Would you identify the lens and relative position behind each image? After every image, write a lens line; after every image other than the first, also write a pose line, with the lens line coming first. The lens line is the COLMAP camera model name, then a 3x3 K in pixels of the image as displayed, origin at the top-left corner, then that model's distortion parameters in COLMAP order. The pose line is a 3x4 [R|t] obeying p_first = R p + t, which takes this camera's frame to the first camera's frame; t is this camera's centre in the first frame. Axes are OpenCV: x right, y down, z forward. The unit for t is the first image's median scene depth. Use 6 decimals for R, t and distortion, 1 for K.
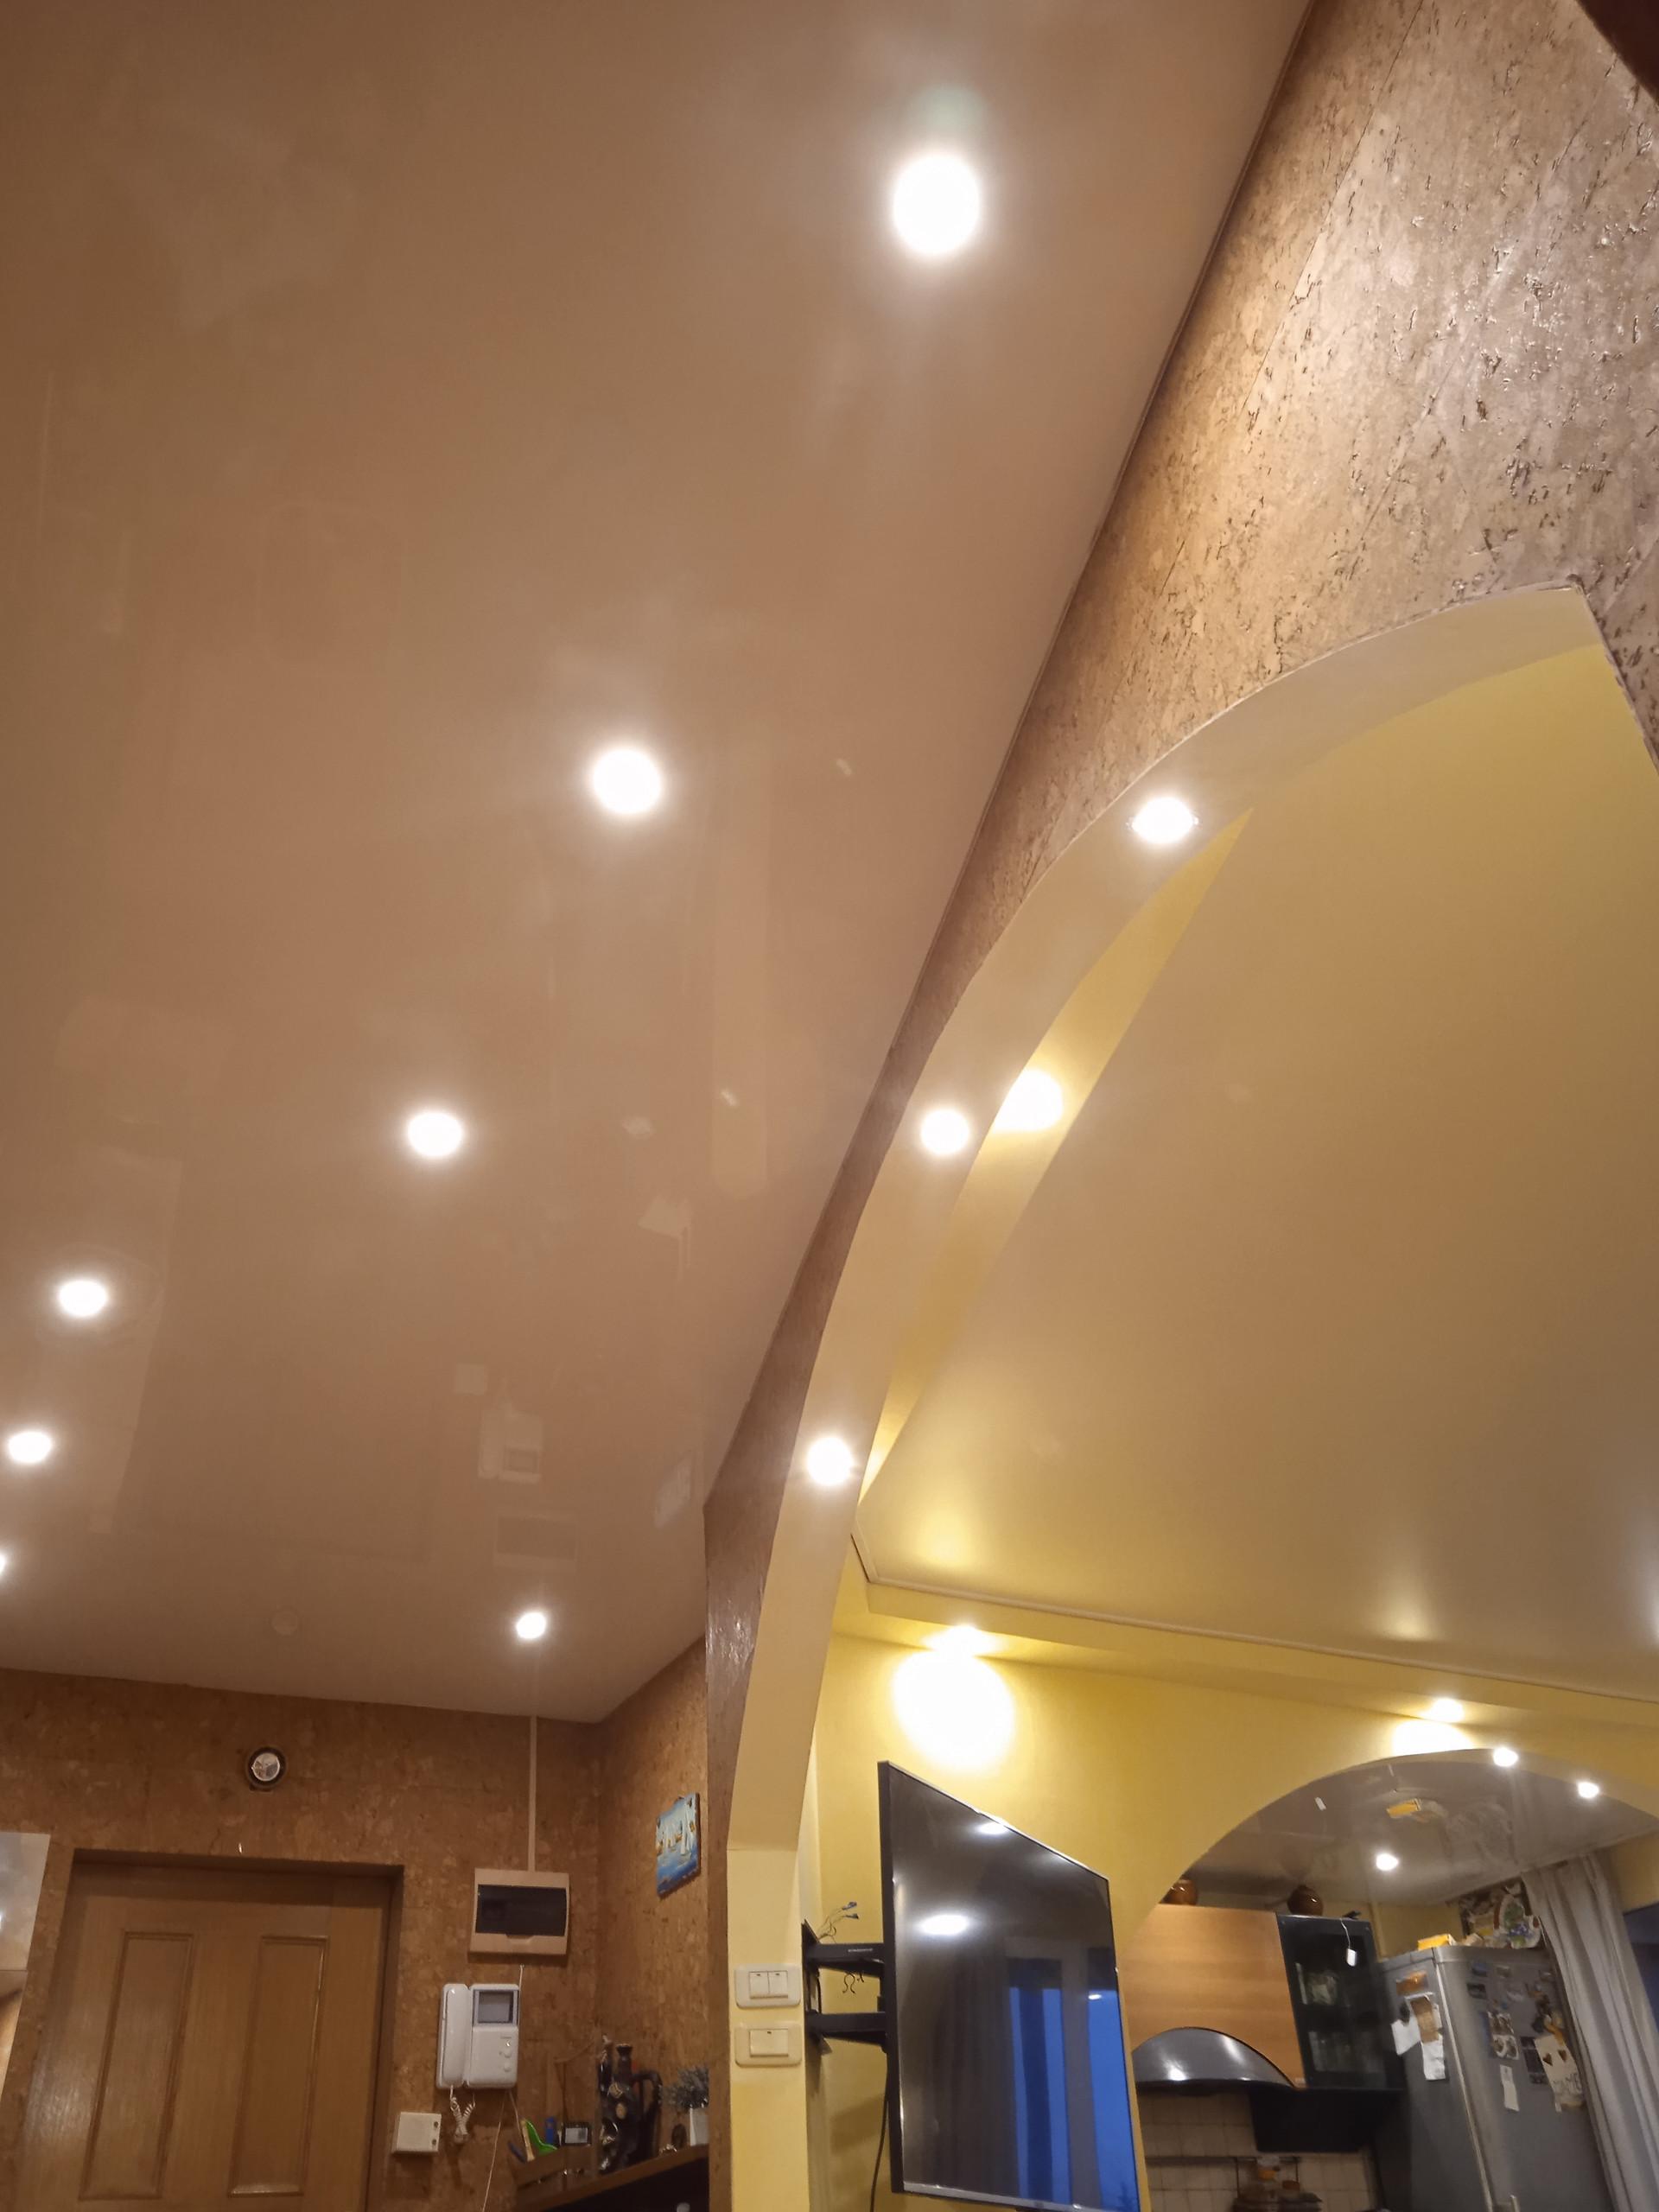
lens RADIAL K [[1853.2, 0, 838.5], [0, 1853.2, 1114.4], [0, 0, 1]] dist [0.046160, -0.037524]
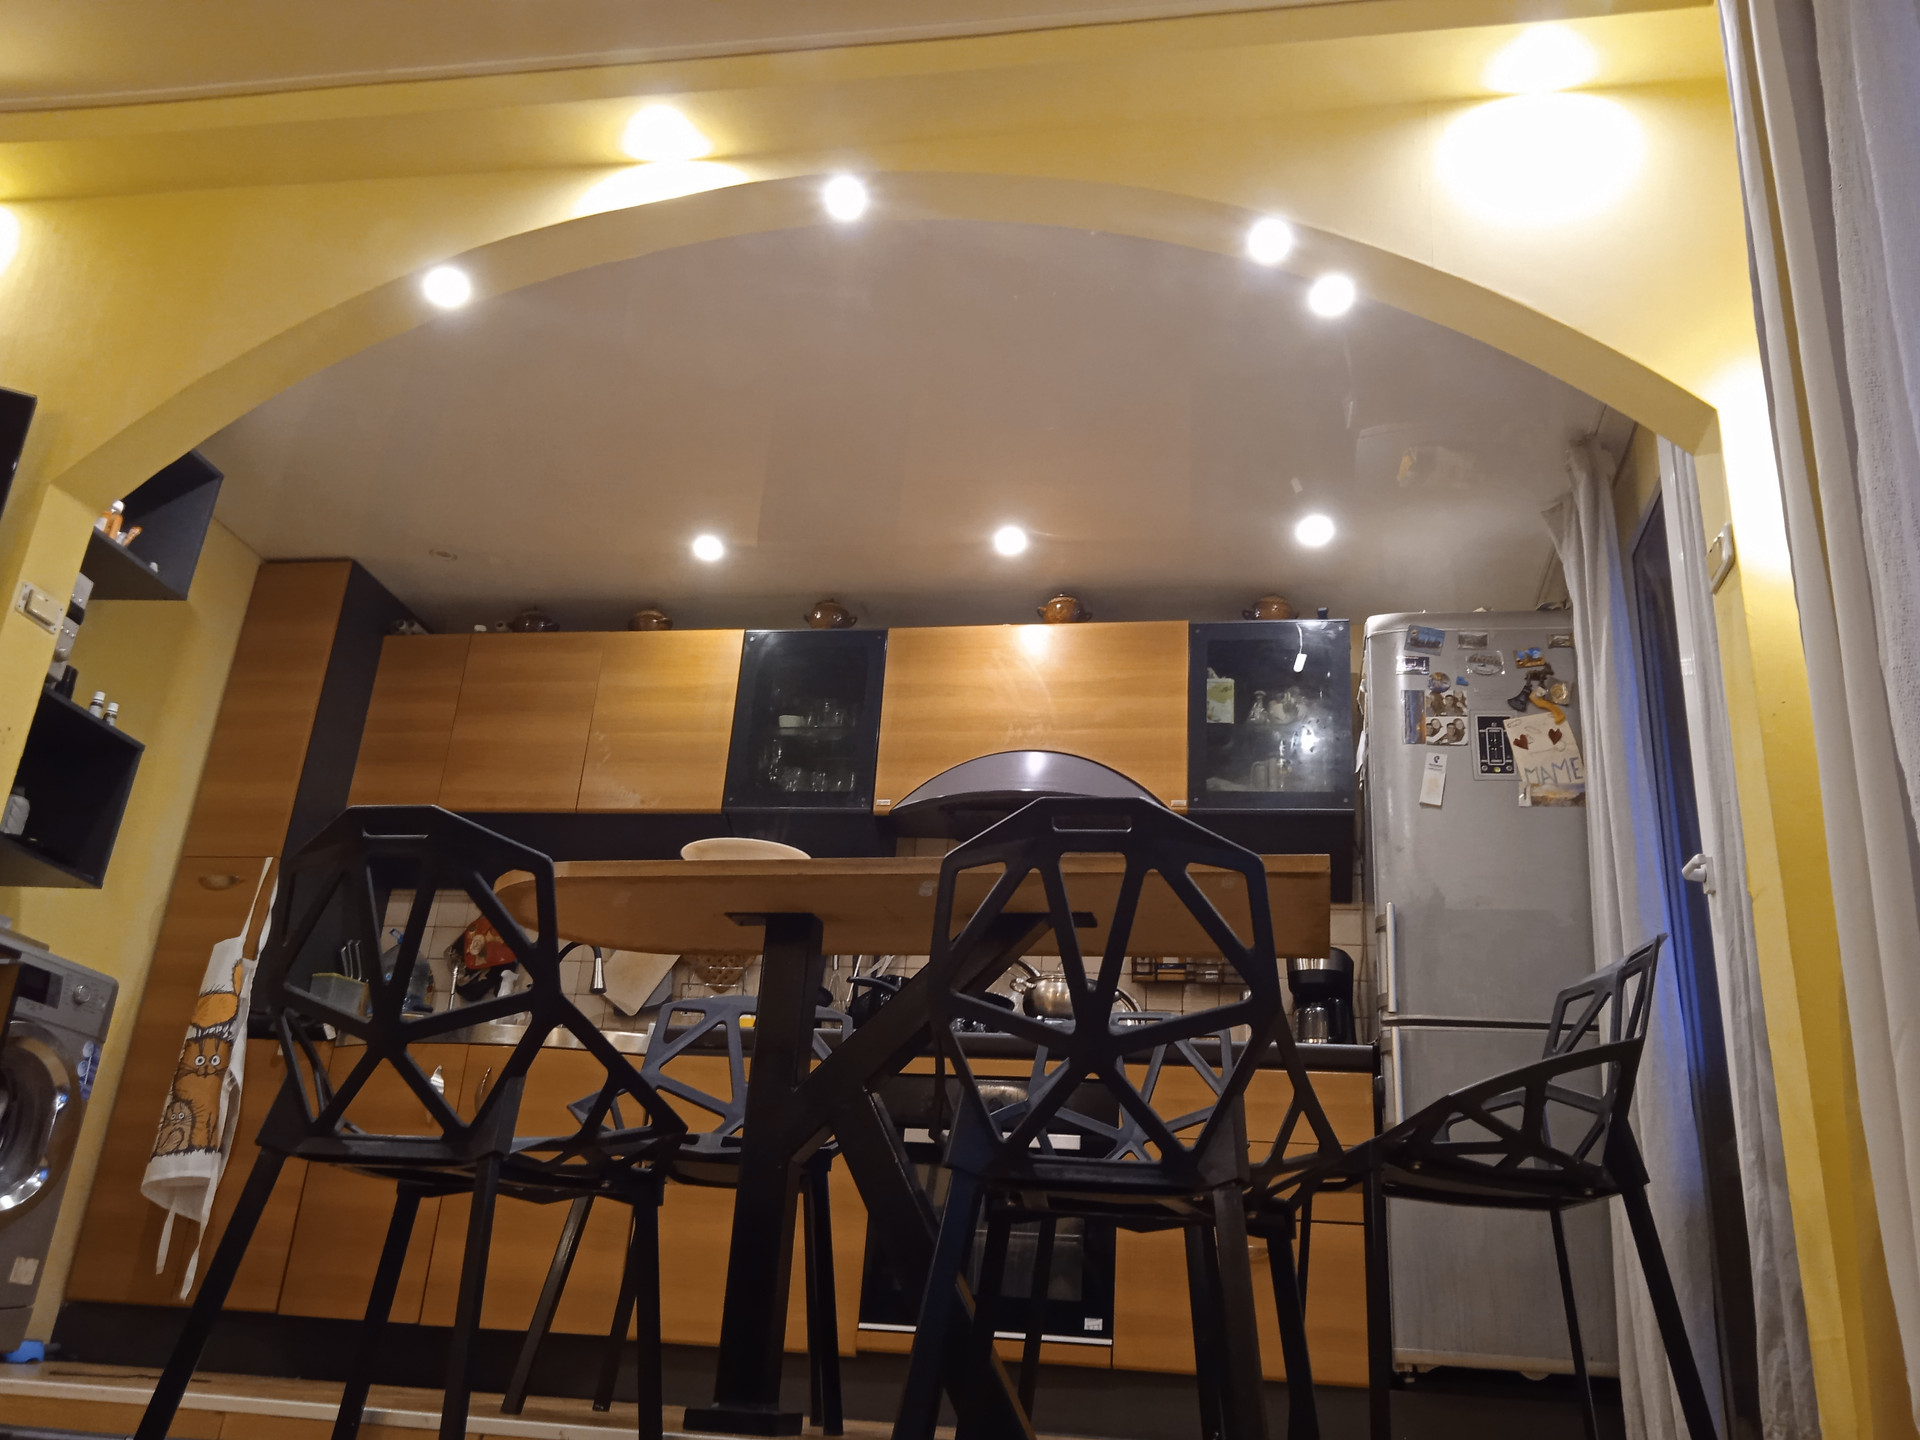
lens RADIAL K [[1571.4, 0, 961.2], [0, 1571.4, 735.0], [0, 0, 1]] dist [-0.003037, -0.000701]
pose [[0.800143, -0.124727, -0.586699, 0.696164], [0.257283, 0.954956, 0.147869, 0.458484], [0.541828, -0.269264, 0.796191, 0.544571]]
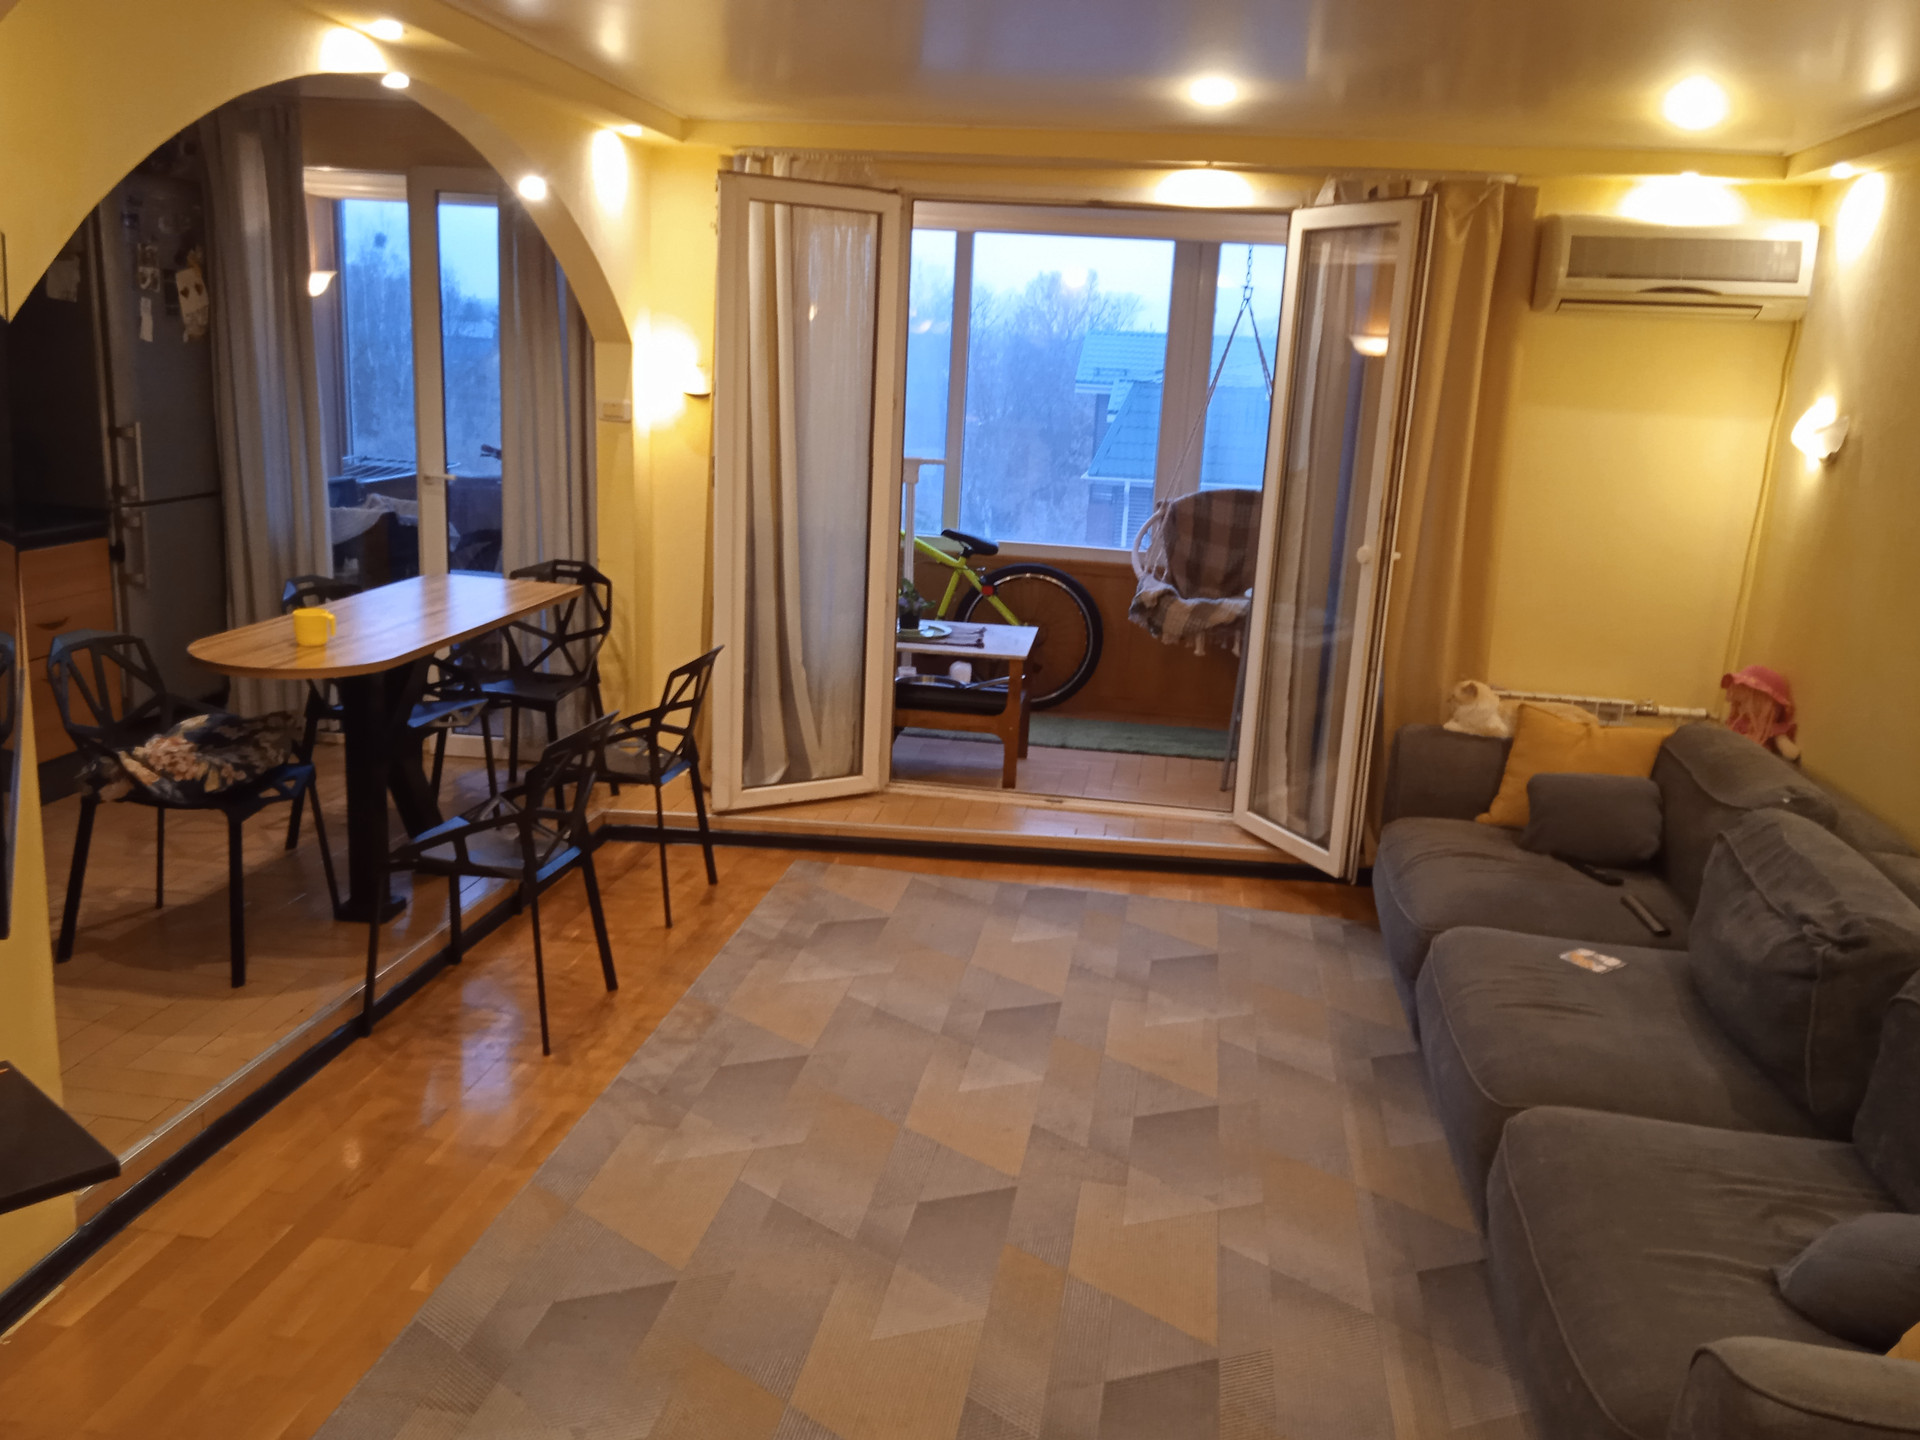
lens RADIAL K [[1608.5, 0, 956.8], [0, 1608.5, 716.3], [0, 0, 1]] dist [0.046160, -0.037524]
pose [[0.567234, -0.110116, 0.816162, -0.128036], [-0.534815, 0.704369, 0.466731, 0.070674], [-0.626273, -0.701241, 0.340650, 0.398542]]
